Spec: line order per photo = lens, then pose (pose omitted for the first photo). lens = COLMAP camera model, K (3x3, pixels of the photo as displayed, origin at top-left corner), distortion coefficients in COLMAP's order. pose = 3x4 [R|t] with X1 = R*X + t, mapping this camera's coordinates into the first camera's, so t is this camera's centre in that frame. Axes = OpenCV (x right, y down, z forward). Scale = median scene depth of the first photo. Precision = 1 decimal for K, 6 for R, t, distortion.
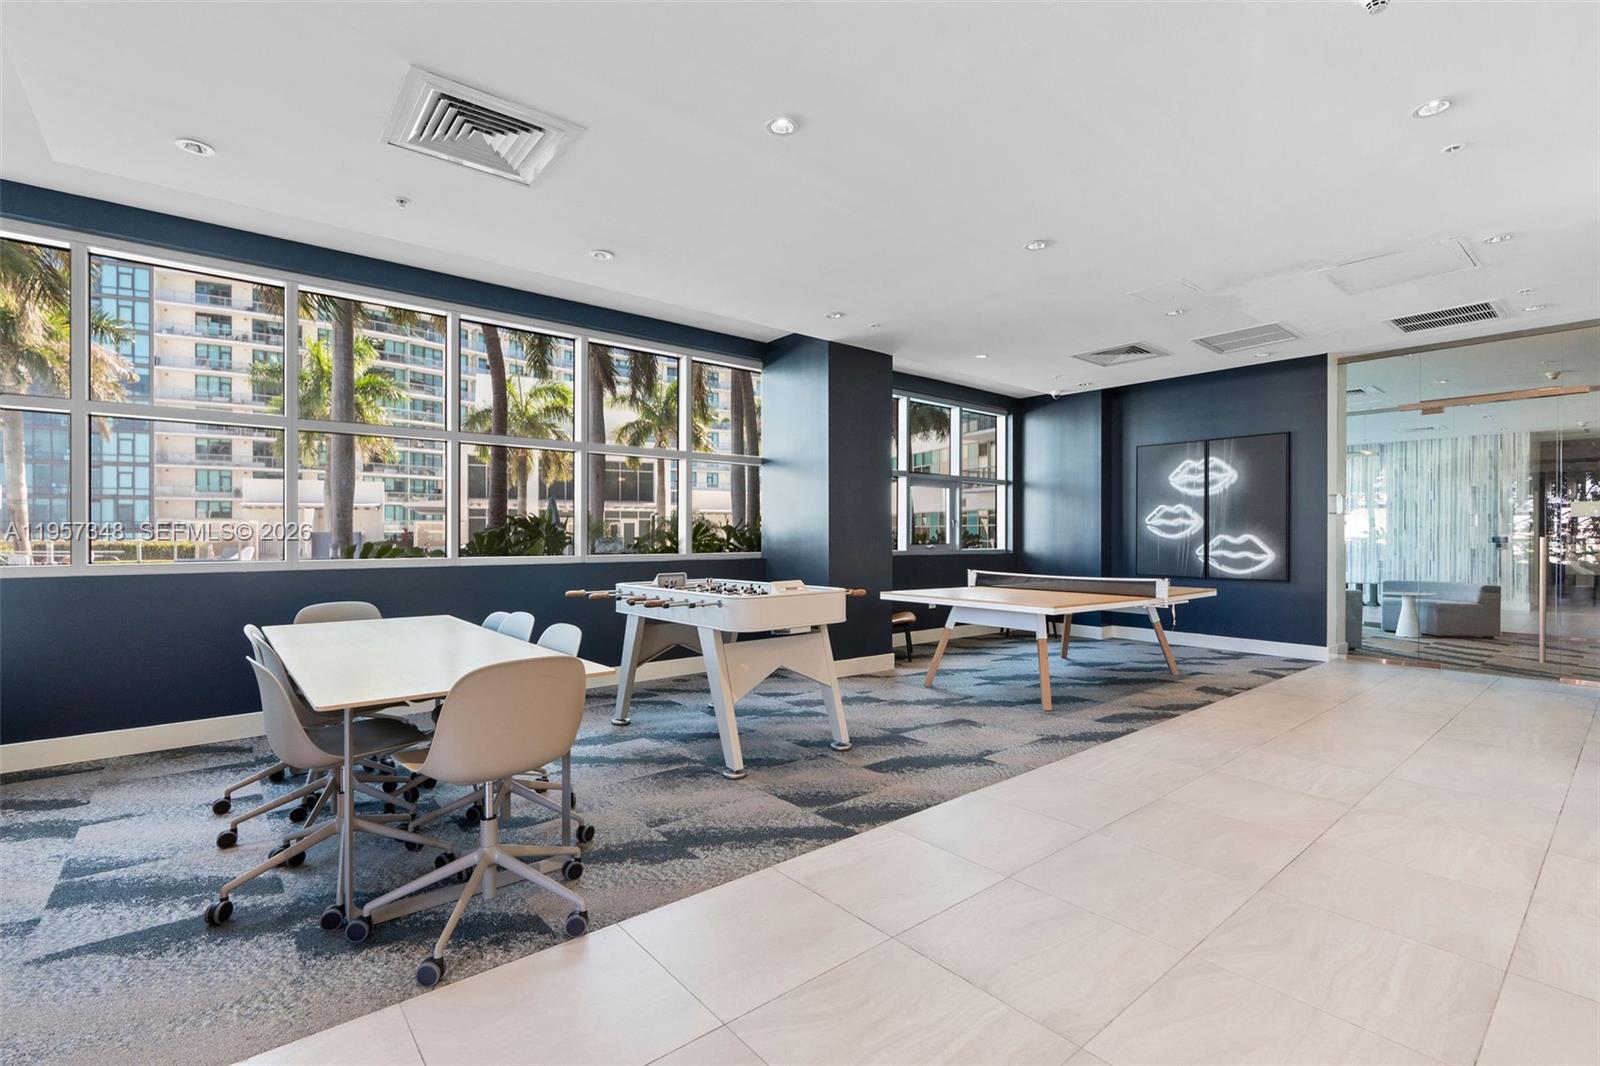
lens RADIAL K [[719.0, 0, 800.0], [0, 719.0, 533.0], [0, 0, 1]] dist [-0.000661, 0.000103]
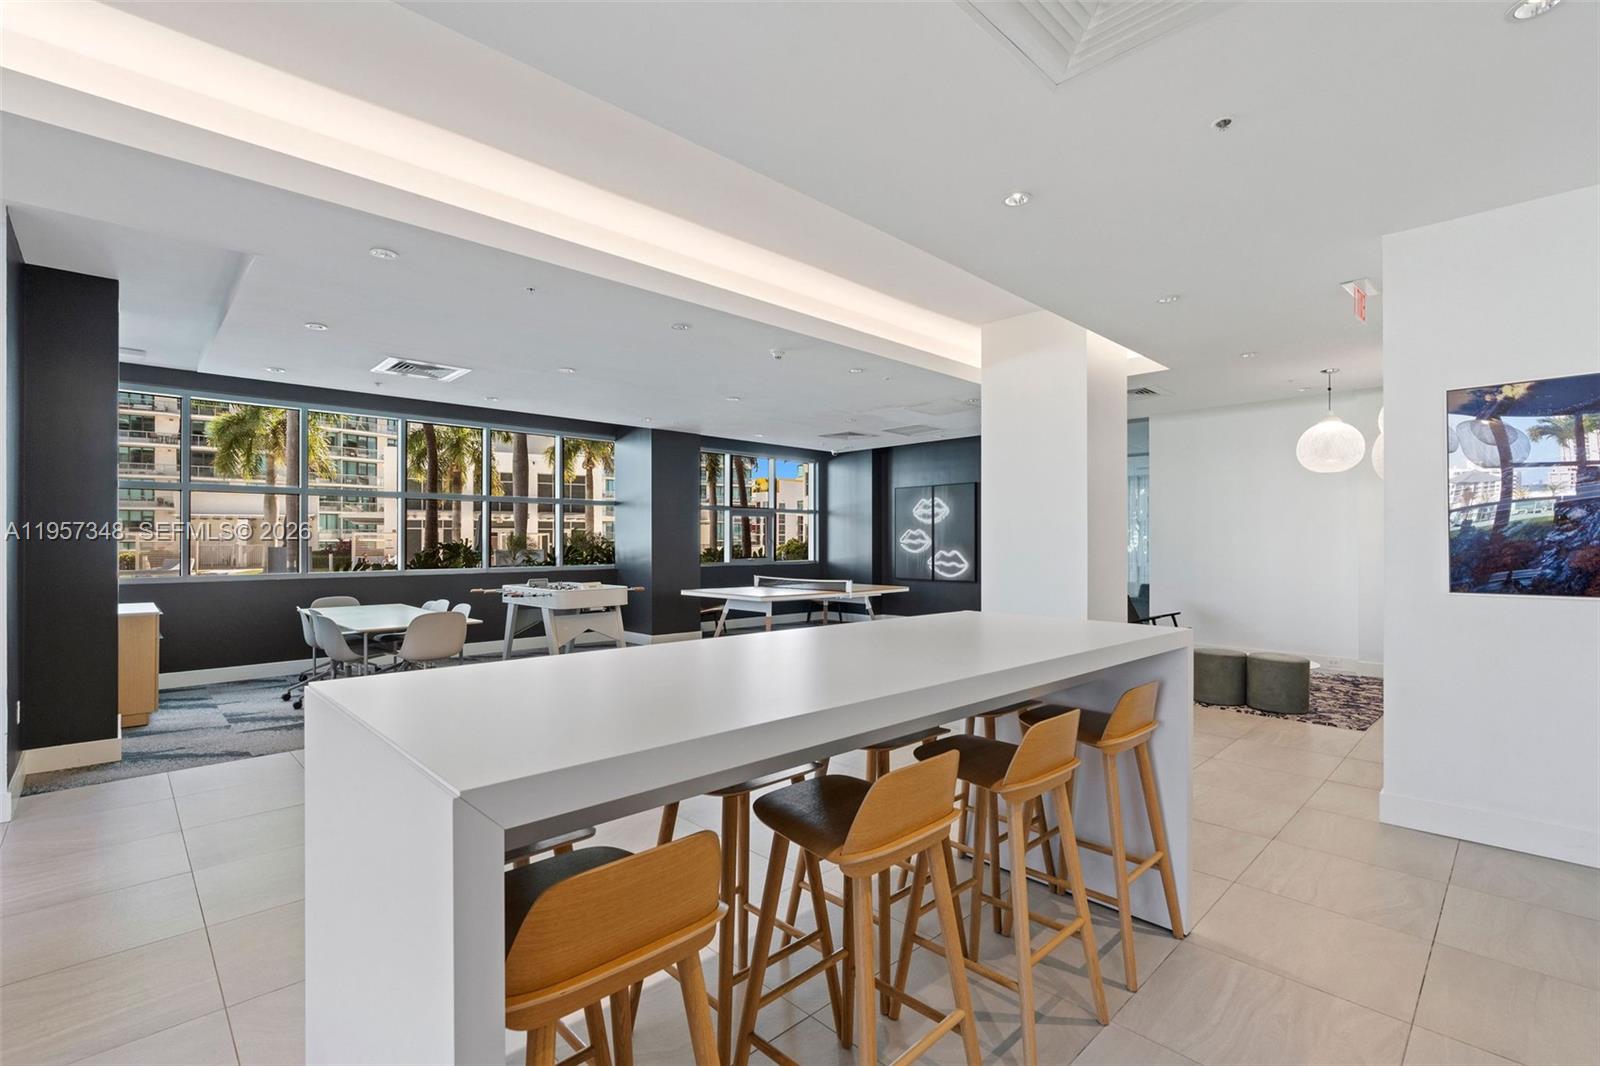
lens RADIAL K [[719.5, 0, 797.3], [0, 719.5, 538.2], [0, 0, 1]] dist [-0.001198, 0.000020]
pose [[0.997592, -0.002777, 0.069302, 0.193587], [0.002892, 0.999995, -0.001549, -0.021364], [-0.069297, 0.001745, 0.997595, -0.445429]]
